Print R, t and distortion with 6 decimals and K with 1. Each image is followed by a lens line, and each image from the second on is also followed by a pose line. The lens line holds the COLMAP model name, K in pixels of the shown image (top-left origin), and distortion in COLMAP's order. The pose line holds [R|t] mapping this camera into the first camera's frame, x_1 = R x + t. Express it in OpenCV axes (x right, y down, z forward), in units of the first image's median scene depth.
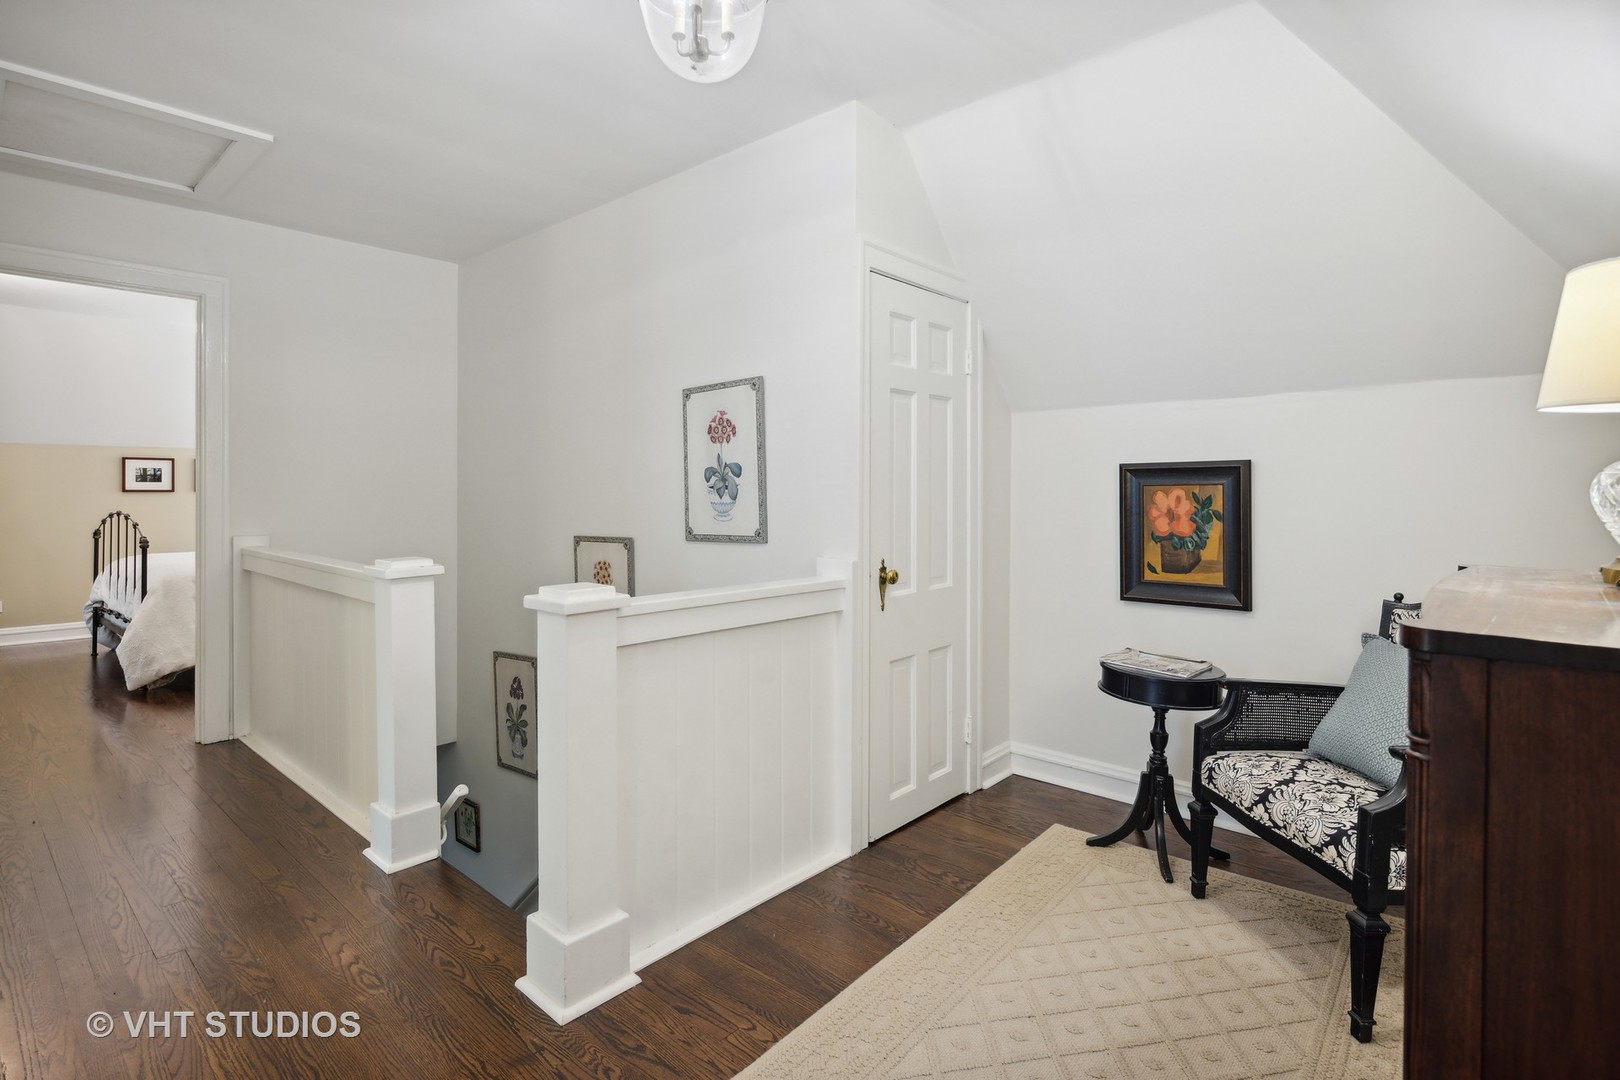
lens RADIAL K [[800.8, 0, 809.6], [0, 800.8, 492.5], [0, 0, 1]] dist [-0.001285, -0.000654]
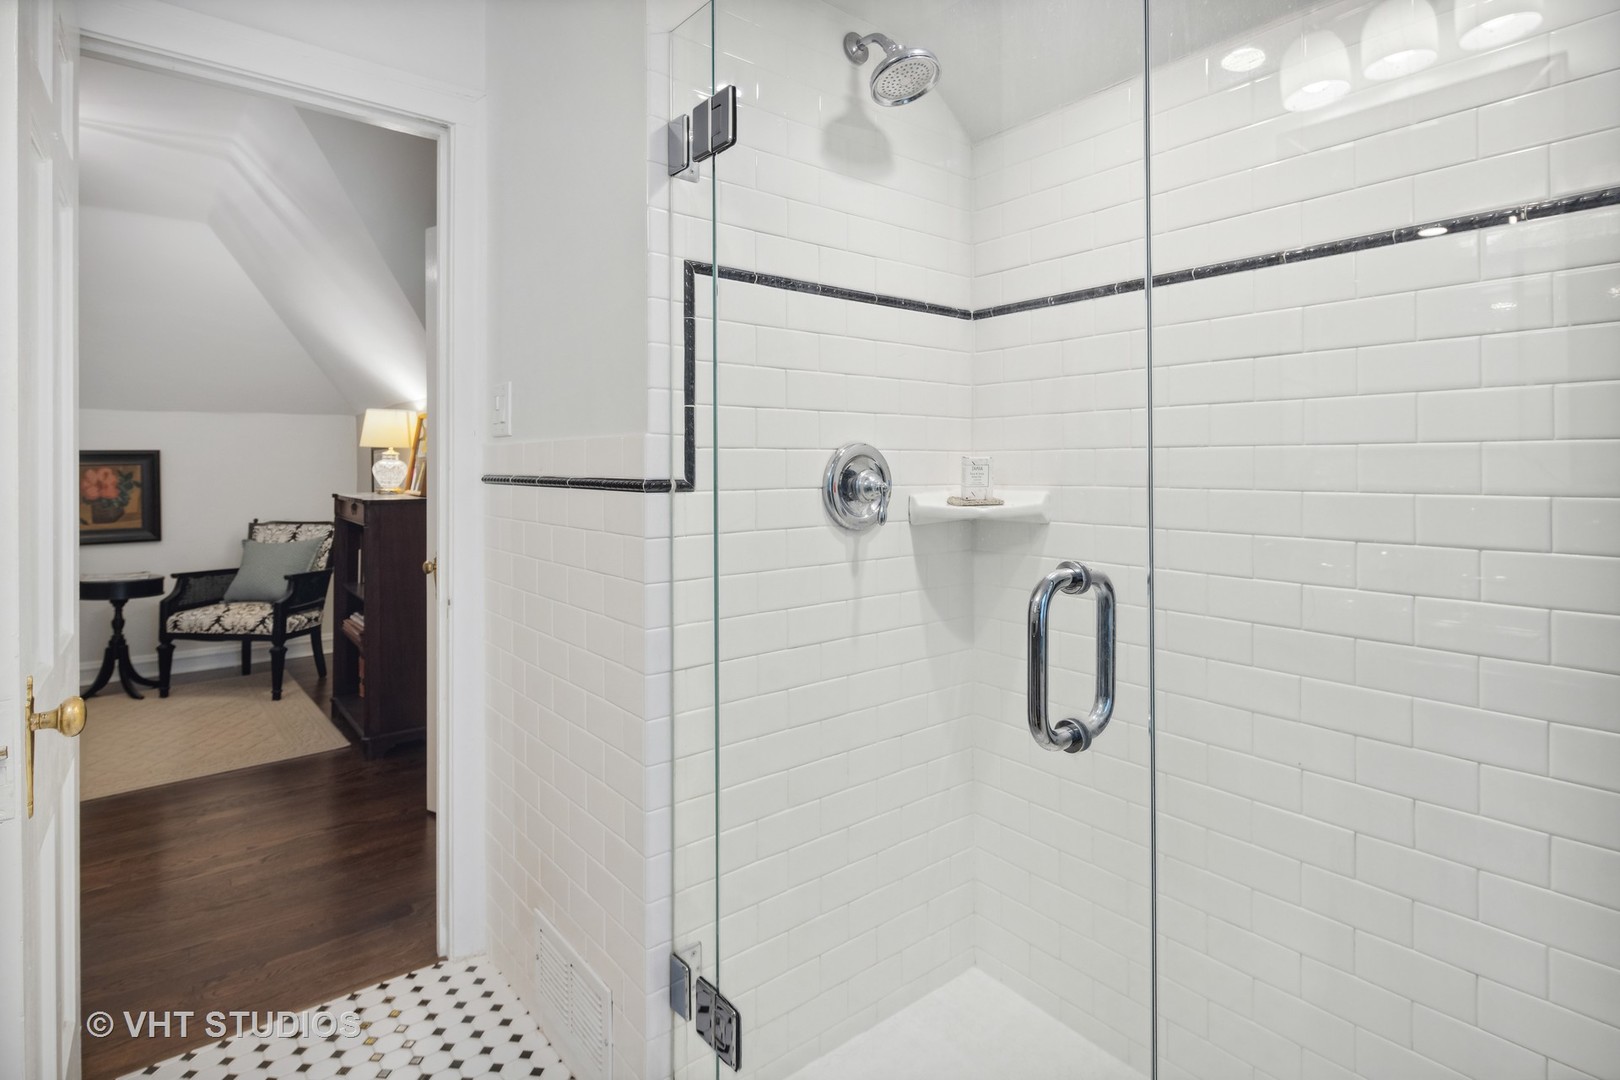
lens RADIAL K [[800.8, 0, 809.6], [0, 800.8, 492.5], [0, 0, 1]] dist [-0.001285, -0.000654]
pose [[0.151513, -0.038808, 0.987693, -0.895681], [0.006316, 0.999247, 0.038293, -0.007720], [-0.988435, 0.000436, 0.151644, -0.592445]]
